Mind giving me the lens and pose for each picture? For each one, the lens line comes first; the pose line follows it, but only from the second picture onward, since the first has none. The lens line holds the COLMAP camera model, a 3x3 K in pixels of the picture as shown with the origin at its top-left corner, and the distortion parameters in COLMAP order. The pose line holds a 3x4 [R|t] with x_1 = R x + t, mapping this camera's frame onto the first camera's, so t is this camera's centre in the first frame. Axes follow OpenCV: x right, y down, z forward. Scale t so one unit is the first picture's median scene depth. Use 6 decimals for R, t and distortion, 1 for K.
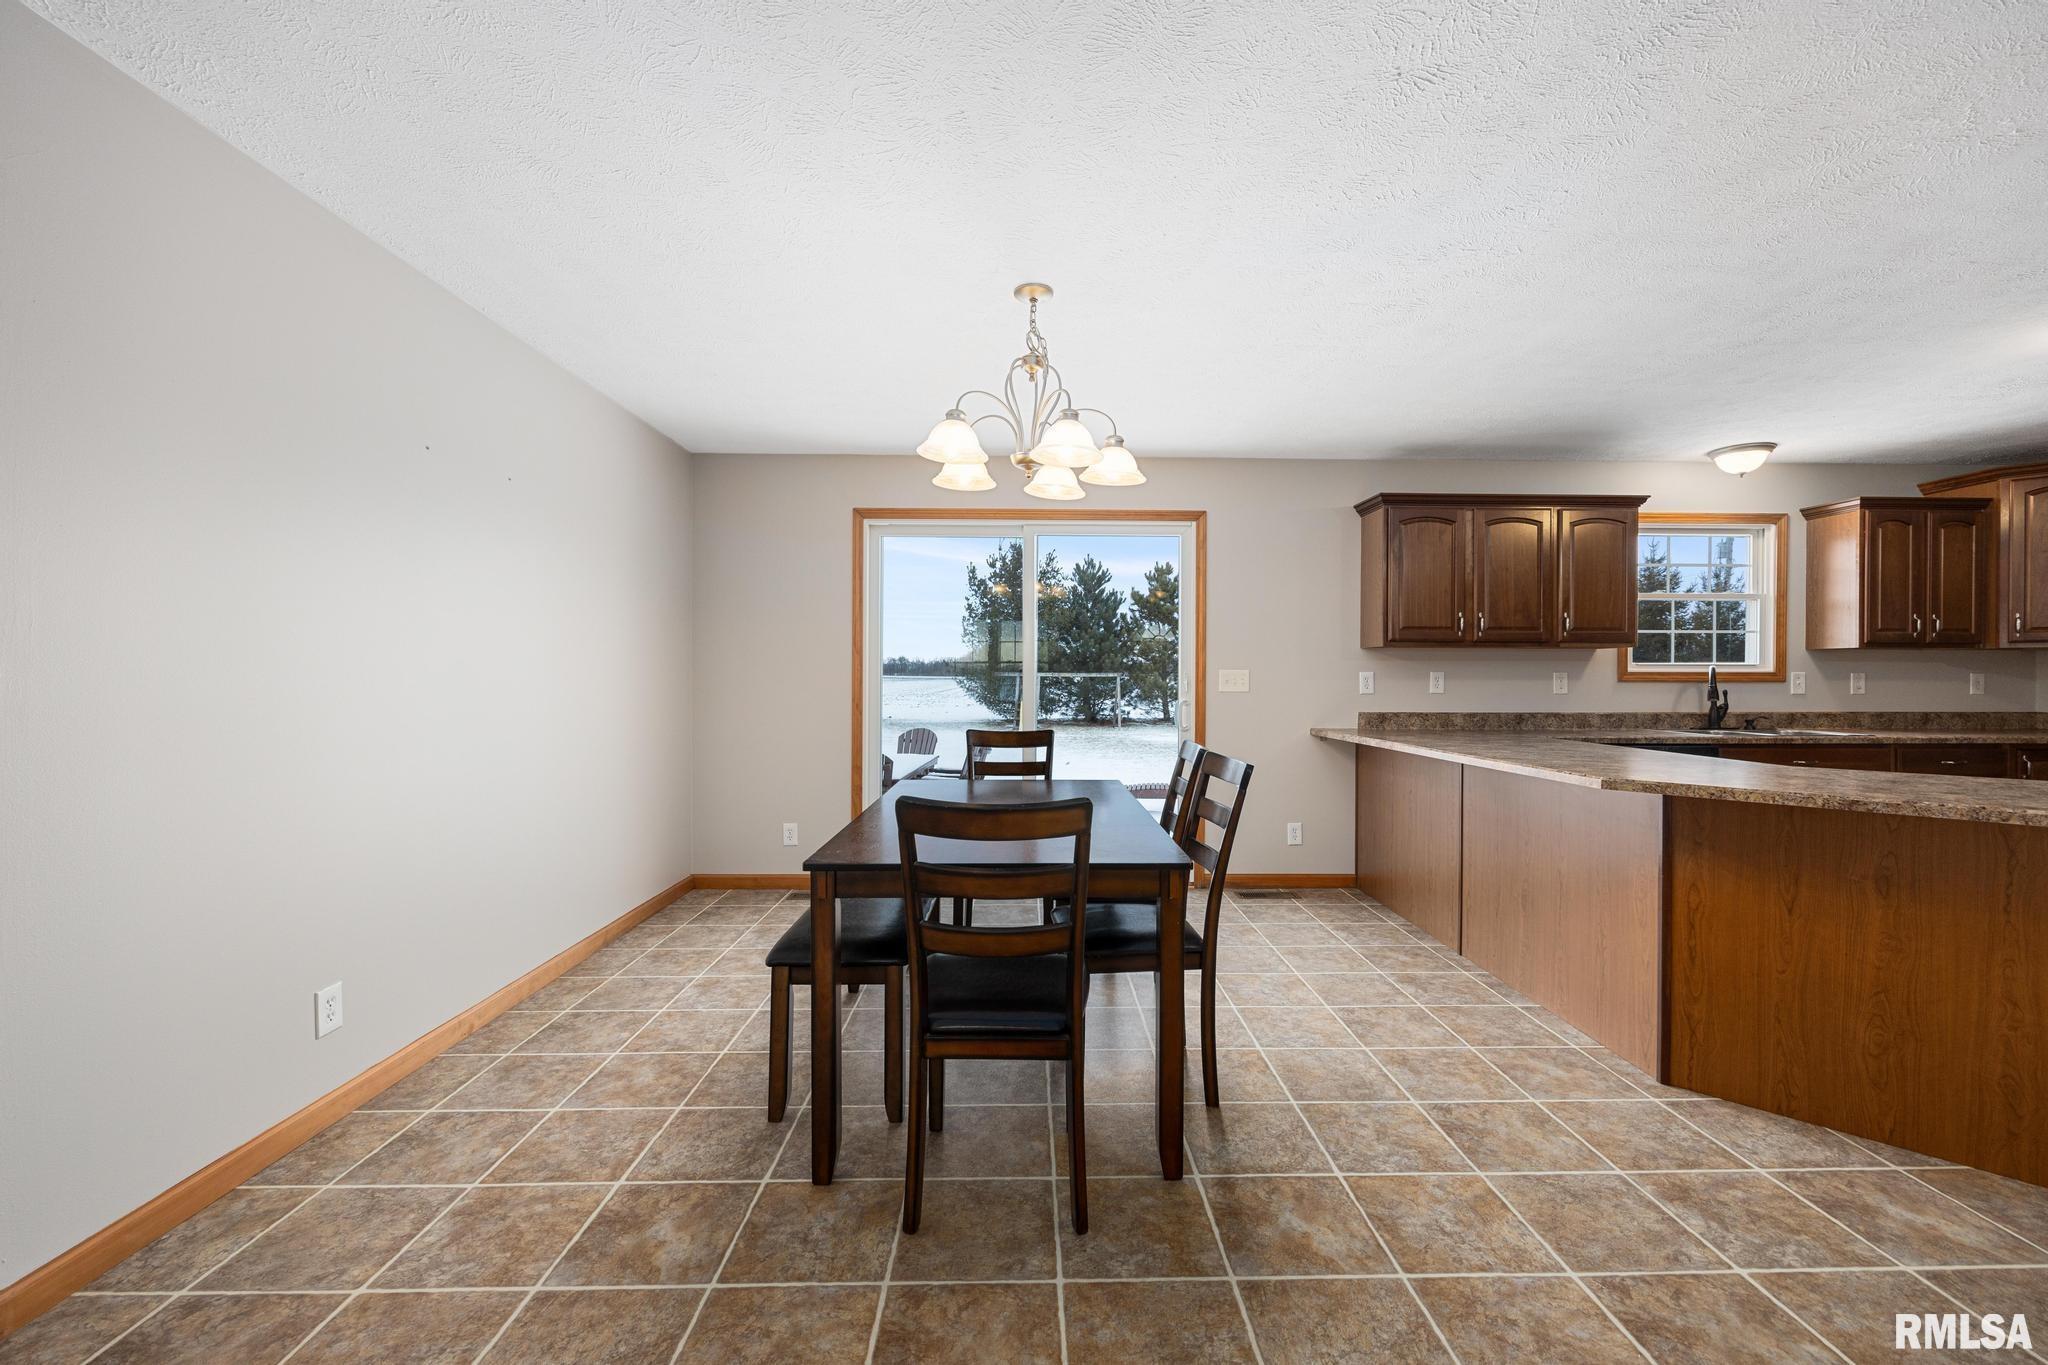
lens RADIAL K [[815.1, 0, 1019.6], [0, 815.1, 680.4], [0, 0, 1]] dist [-0.008767, 0.000524]
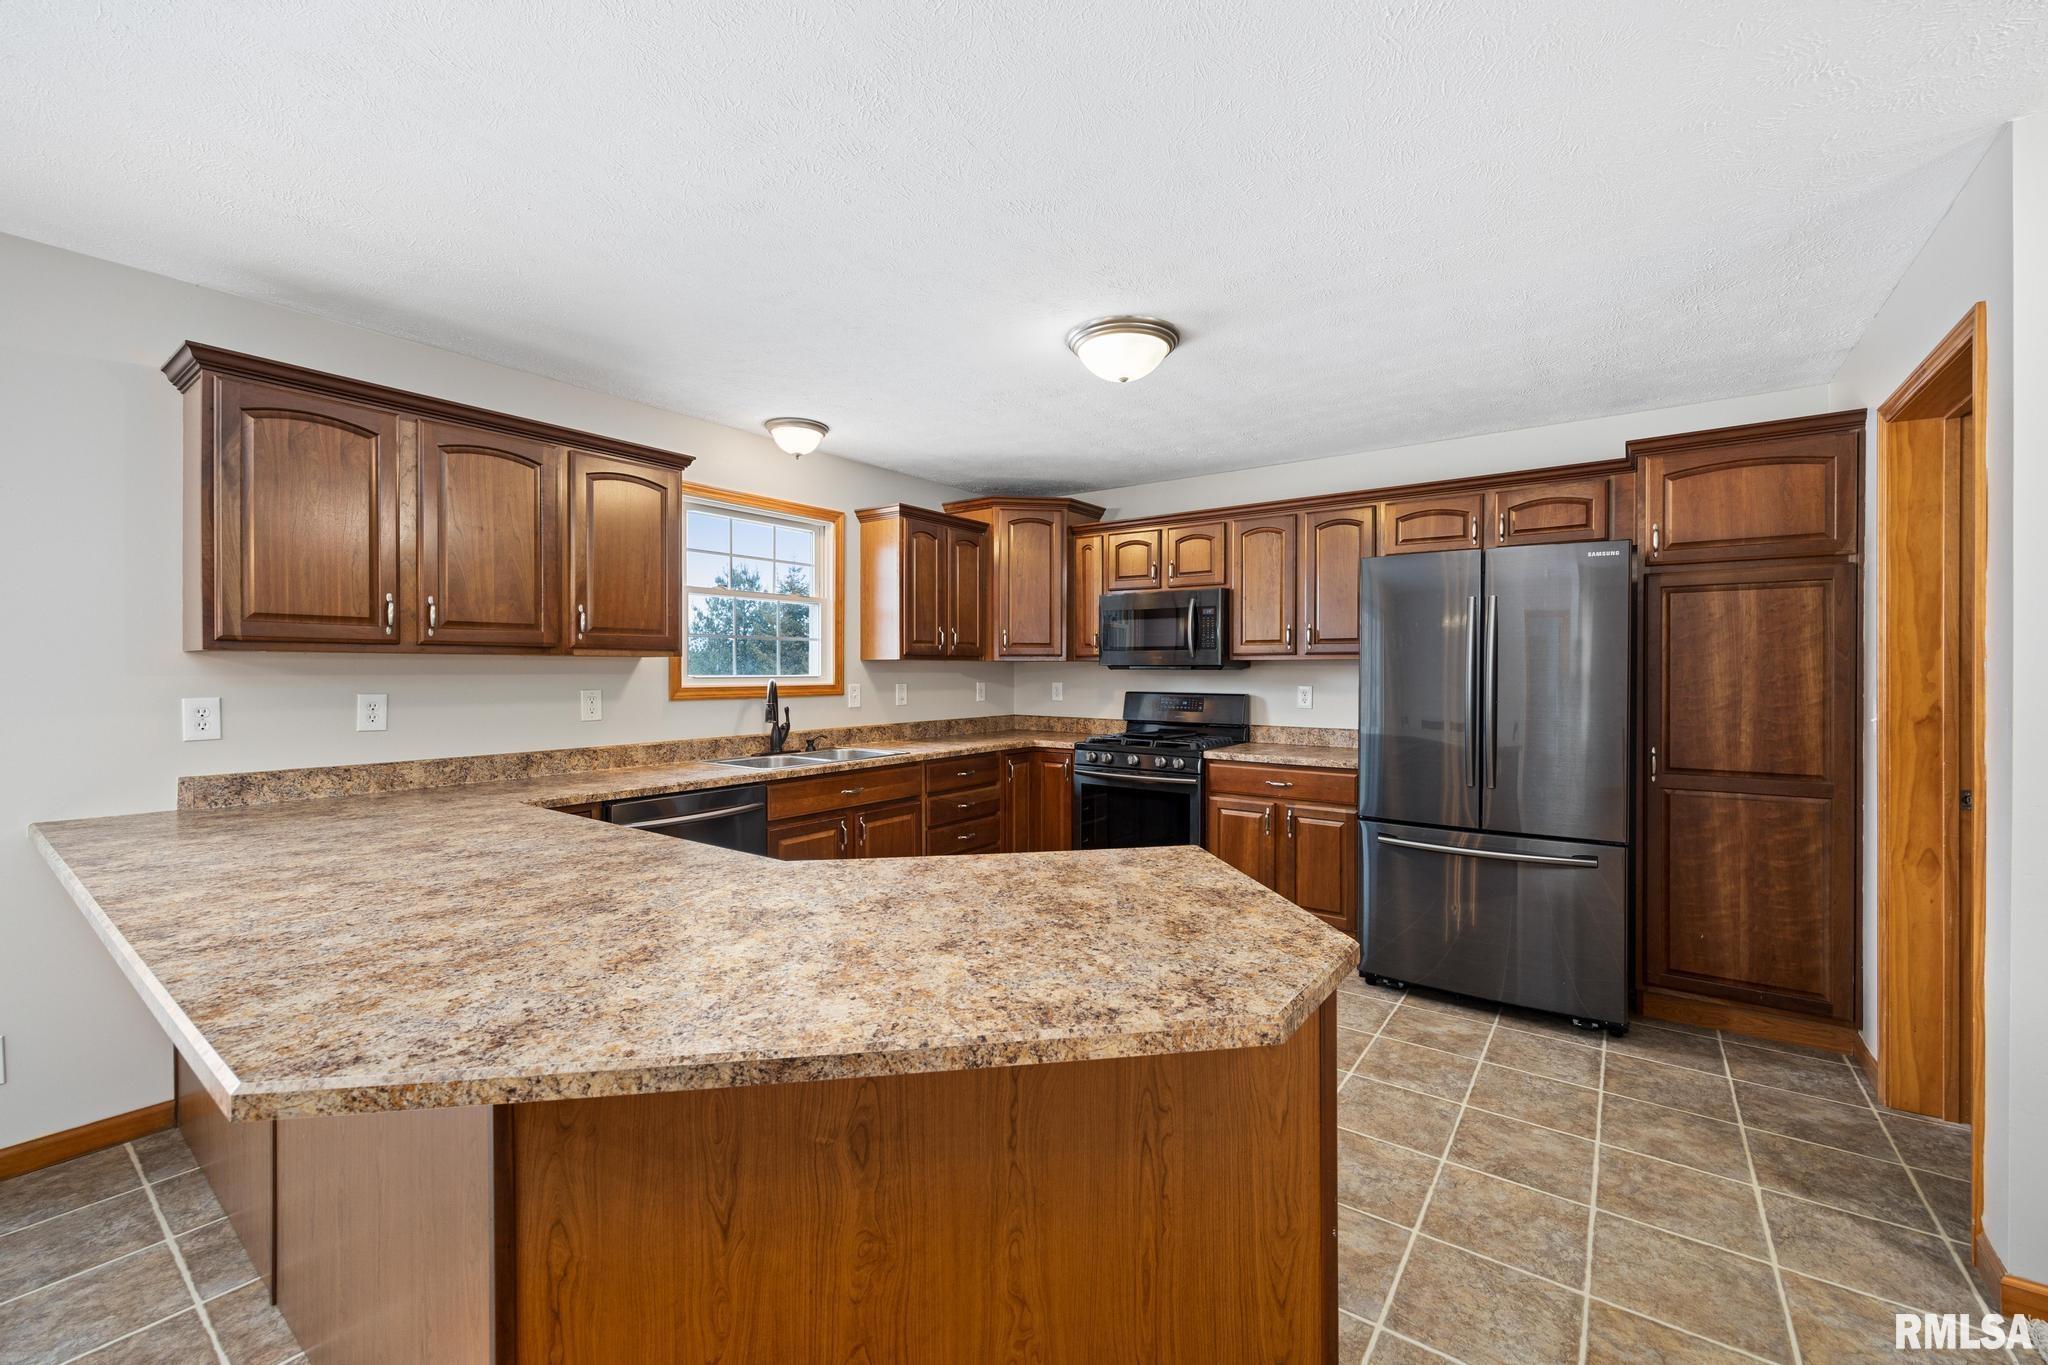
lens RADIAL K [[815.1, 0, 1044.3], [0, 815.1, 679.7], [0, 0, 1]] dist [-0.008767, 0.000524]
pose [[0.583682, -0.012667, 0.811883, 0.335955], [0.005751, 0.999918, 0.011467, -0.025668], [-0.811962, -0.002024, 0.583707, 0.279608]]
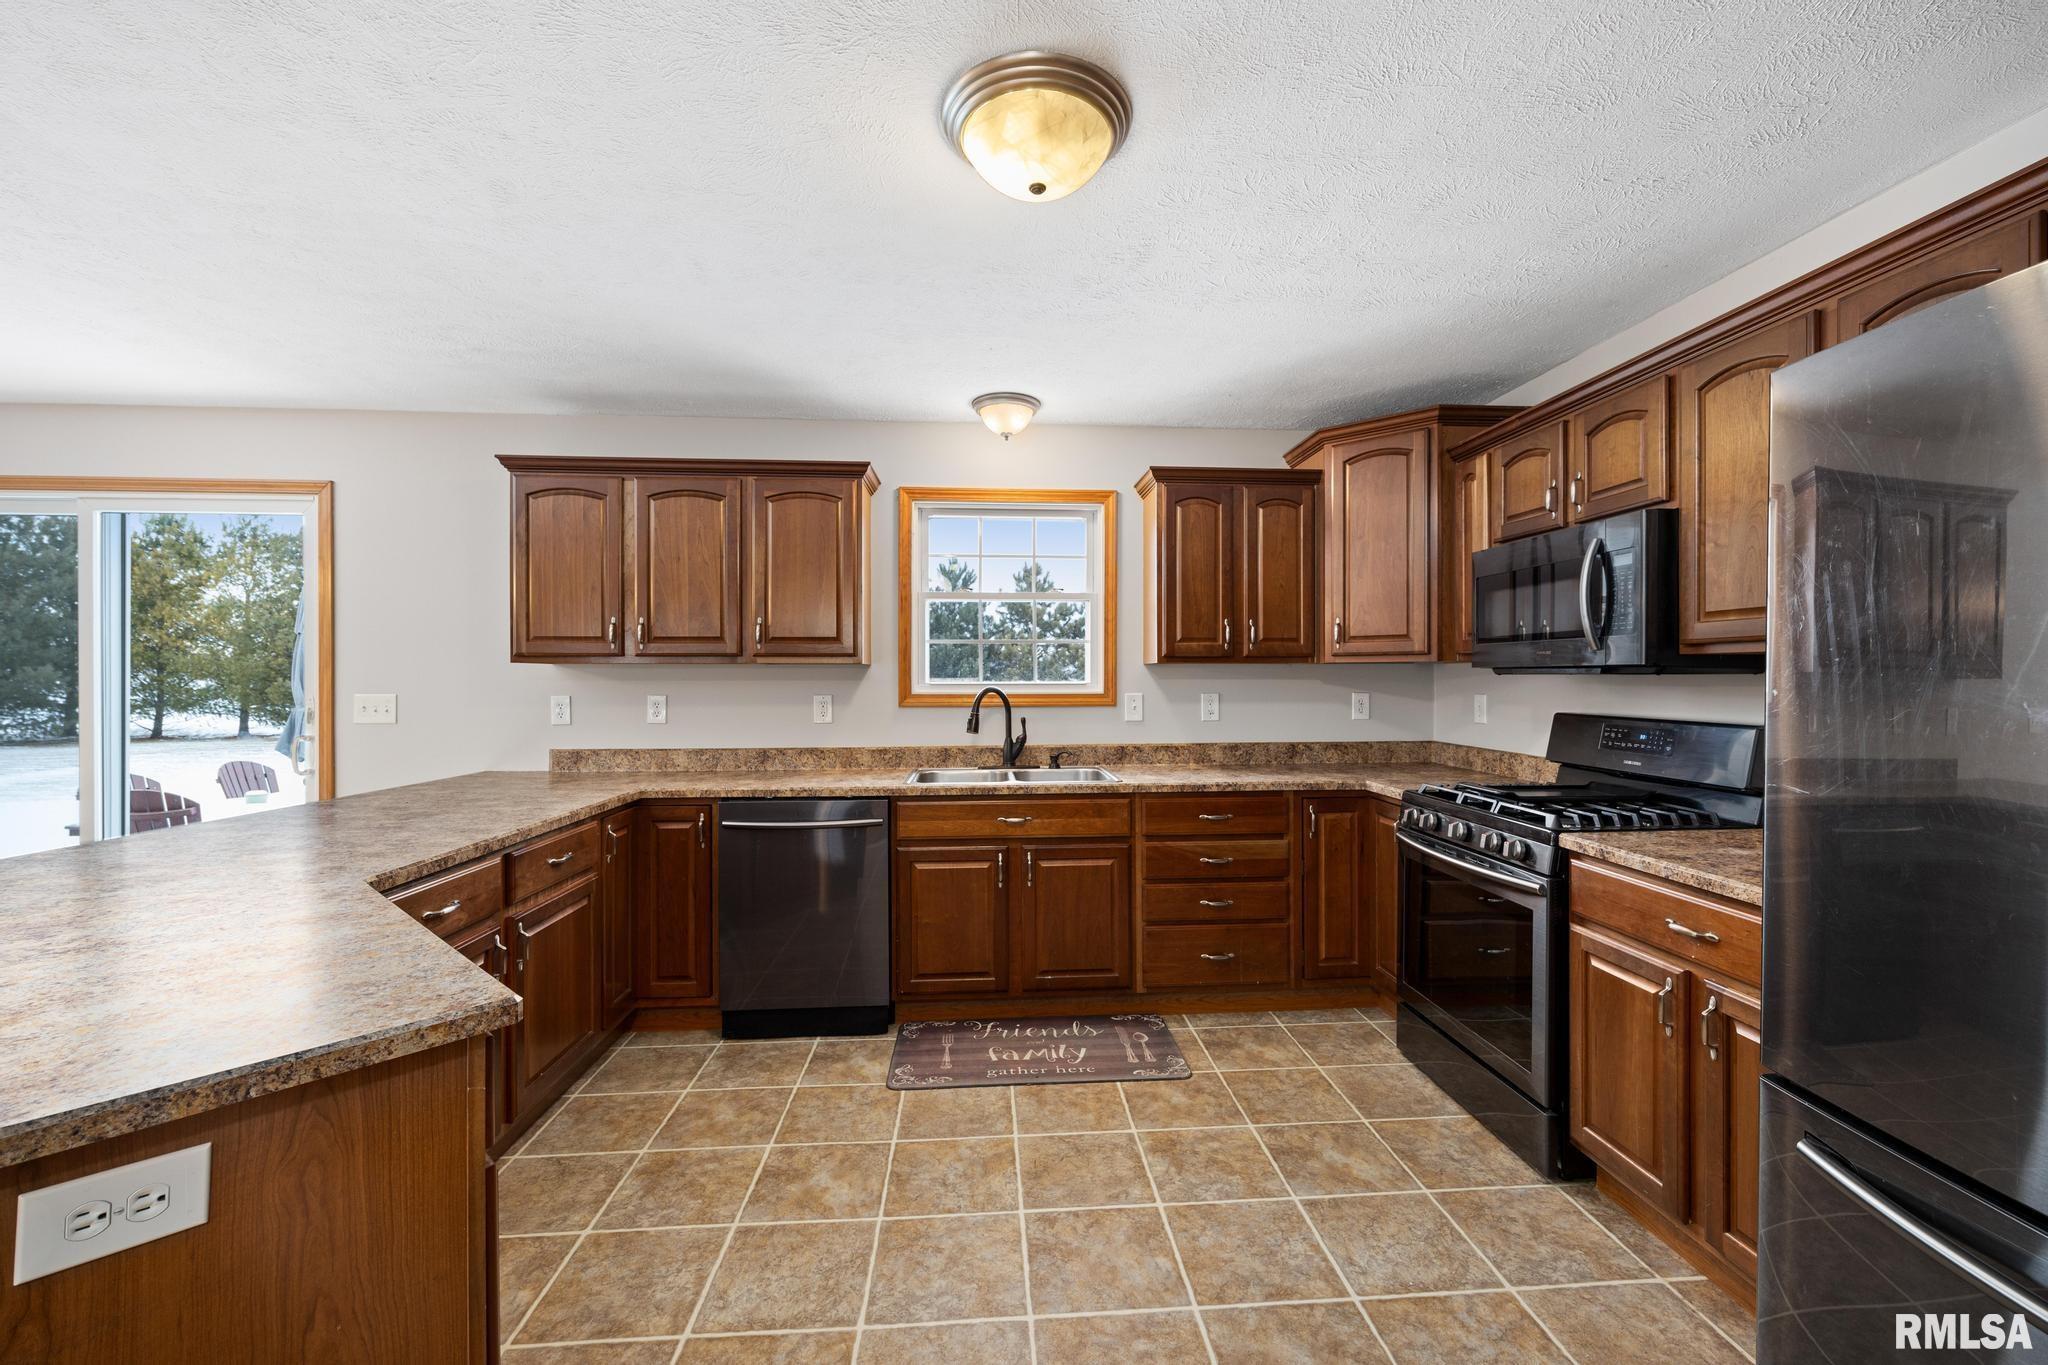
lens RADIAL K [[815.1, 0, 1036.7], [0, 815.1, 680.5], [0, 0, 1]] dist [-0.008767, 0.000524]
pose [[0.997060, -0.004290, 0.076508, 0.839282], [0.004441, 0.999989, -0.001794, -0.022111], [-0.076499, 0.002128, 0.997067, 0.225149]]
